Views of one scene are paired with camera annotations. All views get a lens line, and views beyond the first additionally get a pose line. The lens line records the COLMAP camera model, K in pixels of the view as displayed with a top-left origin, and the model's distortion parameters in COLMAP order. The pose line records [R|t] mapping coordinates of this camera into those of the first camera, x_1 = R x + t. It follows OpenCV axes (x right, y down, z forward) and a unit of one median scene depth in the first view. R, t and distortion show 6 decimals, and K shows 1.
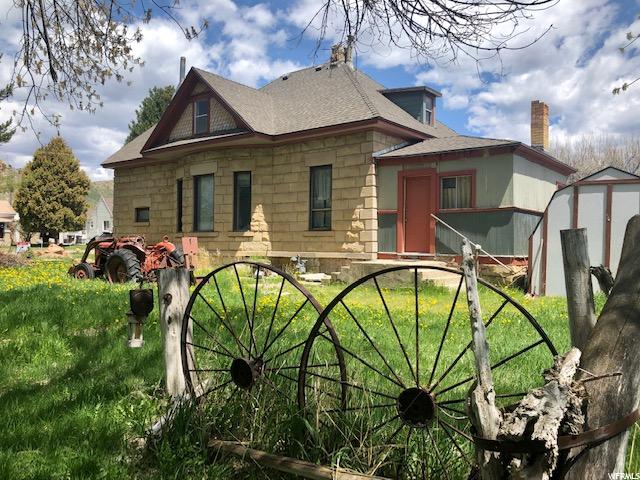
lens RADIAL K [[517.4, 0, 320.0], [0, 517.4, 240.0], [0, 0, 1]] dist [0.052548, -0.006592]
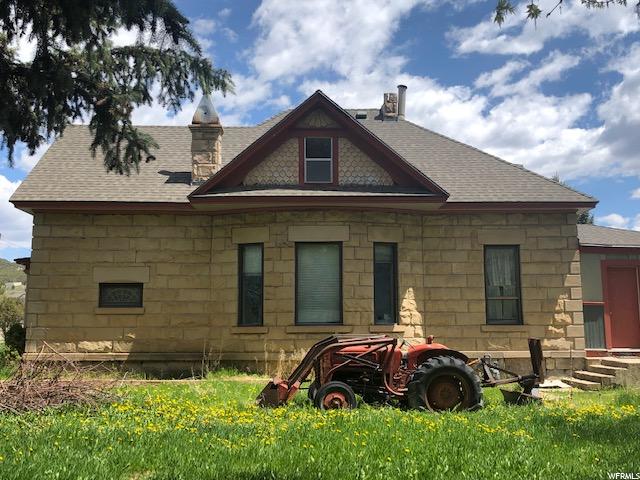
lens RADIAL K [[665.4, 0, 320.0], [0, 665.4, 240.0], [0, 0, 1]] dist [0.058313, -0.010424]
pose [[0.765302, 0.070533, 0.639795, -0.872695], [0.006011, 0.993152, -0.116679, -0.027276], [-0.643643, 0.093140, 0.759637, 0.357903]]
